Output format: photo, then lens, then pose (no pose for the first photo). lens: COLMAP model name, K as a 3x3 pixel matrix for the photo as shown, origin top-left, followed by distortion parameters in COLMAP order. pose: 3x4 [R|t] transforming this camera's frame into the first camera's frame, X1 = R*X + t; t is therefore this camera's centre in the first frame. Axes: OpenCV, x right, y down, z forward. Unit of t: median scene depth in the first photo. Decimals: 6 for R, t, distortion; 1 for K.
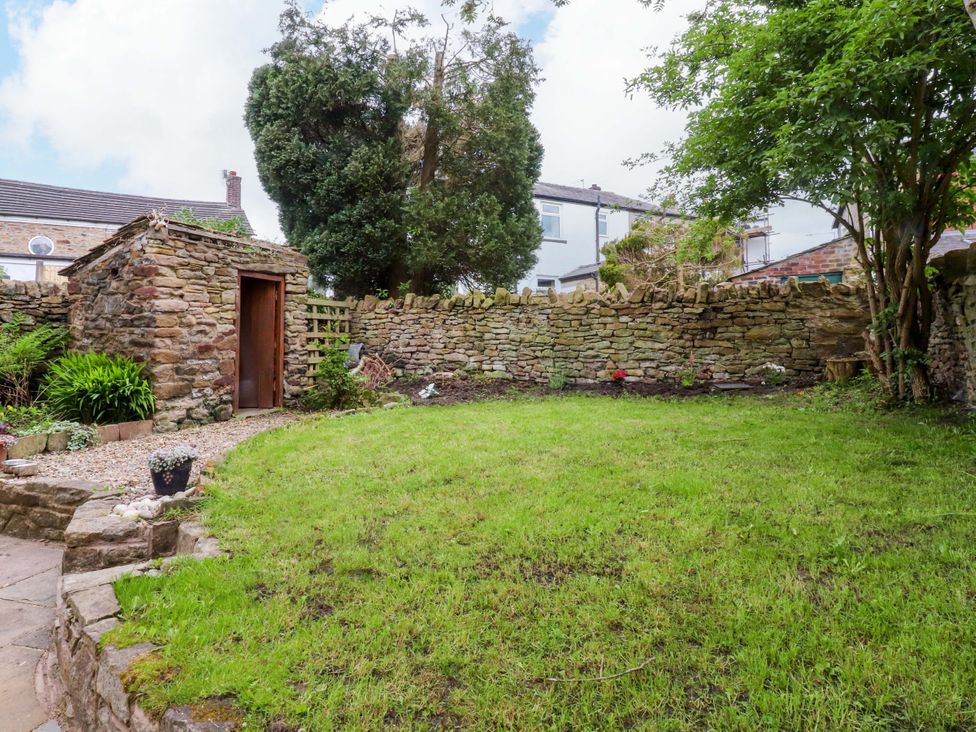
lens RADIAL K [[561.0, 0, 452.6], [0, 561.0, 325.9], [0, 0, 1]] dist [0.003719, -0.016846]
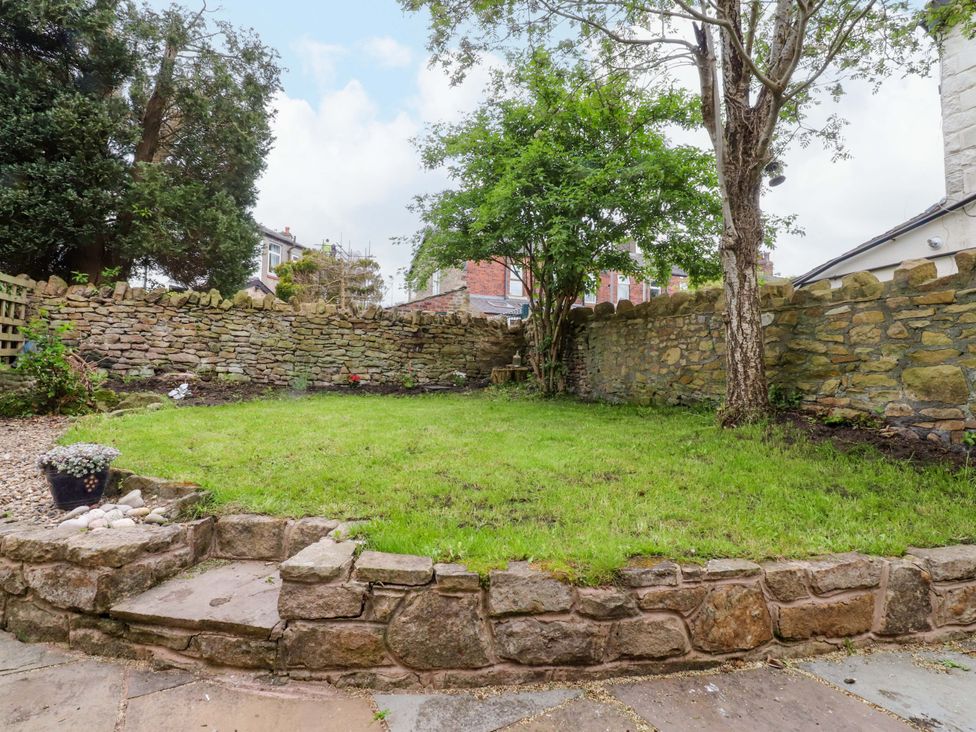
lens RADIAL K [[505.6, 0, 482.1], [0, 505.6, 348.3], [0, 0, 1]] dist [0.001788, -0.014495]
pose [[0.684457, 0.061062, 0.726492, -0.299615], [-0.062330, 0.997739, -0.025137, 0.034293], [-0.726384, -0.028077, 0.686715, 0.074066]]
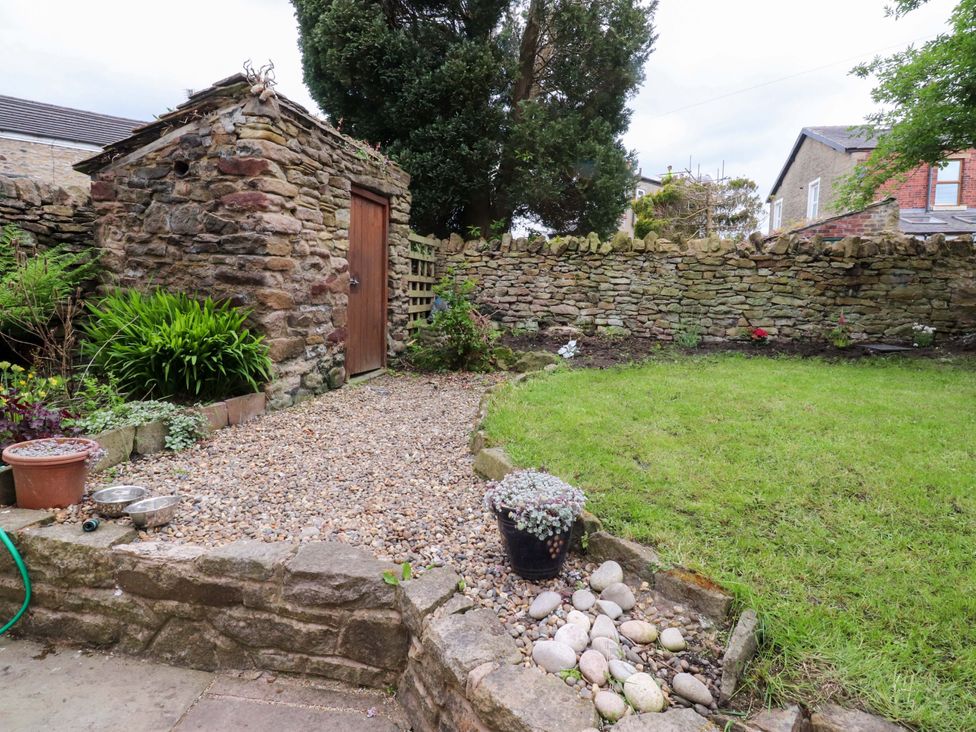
lens RADIAL K [[505.6, 0, 482.1], [0, 505.6, 348.3], [0, 0, 1]] dist [0.001788, -0.014495]
pose [[0.982377, 0.008831, 0.186700, -0.302055], [-0.033558, 0.990985, 0.129705, 0.020000], [-0.183871, -0.133684, 0.973817, 0.277950]]
